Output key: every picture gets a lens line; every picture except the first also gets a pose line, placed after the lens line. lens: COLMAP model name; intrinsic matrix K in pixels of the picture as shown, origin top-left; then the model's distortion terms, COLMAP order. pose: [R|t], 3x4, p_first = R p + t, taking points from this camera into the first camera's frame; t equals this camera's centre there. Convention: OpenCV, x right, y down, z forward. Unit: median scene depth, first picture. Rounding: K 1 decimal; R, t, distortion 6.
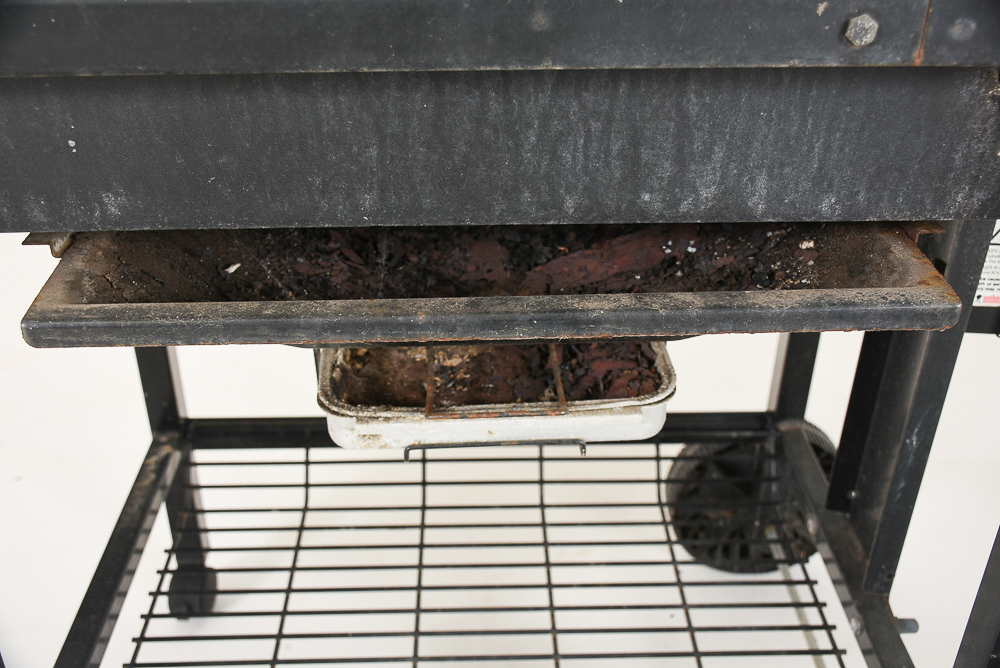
lens RADIAL K [[1114.3, 0, 500.0], [0, 1114.3, 334.0], [0, 0, 1]] dist [0.003994, -0.009085]
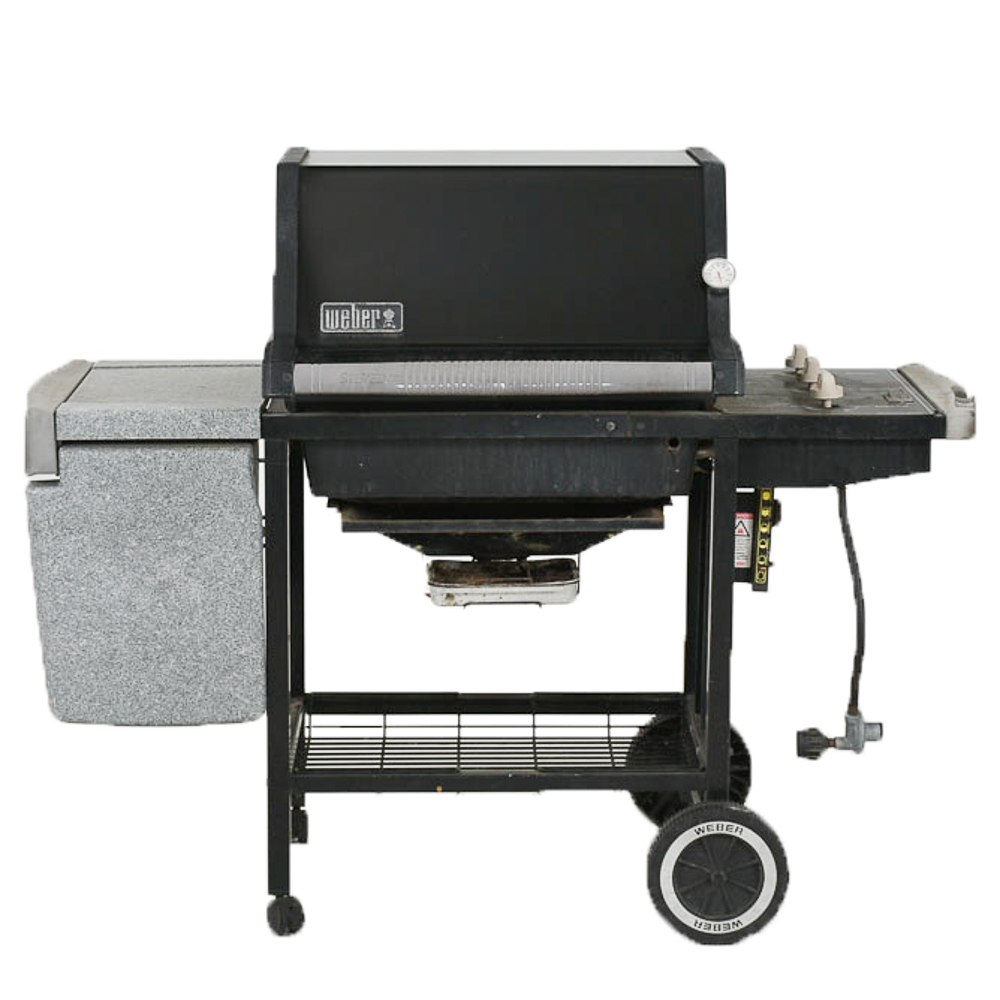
lens RADIAL K [[2955.9, 0, 500.0], [0, 2955.9, 500.0], [0, 0, 1]] dist [0.090322, 0.462102]
pose [[0.999777, 0.004484, -0.020647, 0.154116], [-0.010642, 0.951076, -0.308774, 2.390150], [0.018253, 0.308925, 0.950911, -6.577245]]
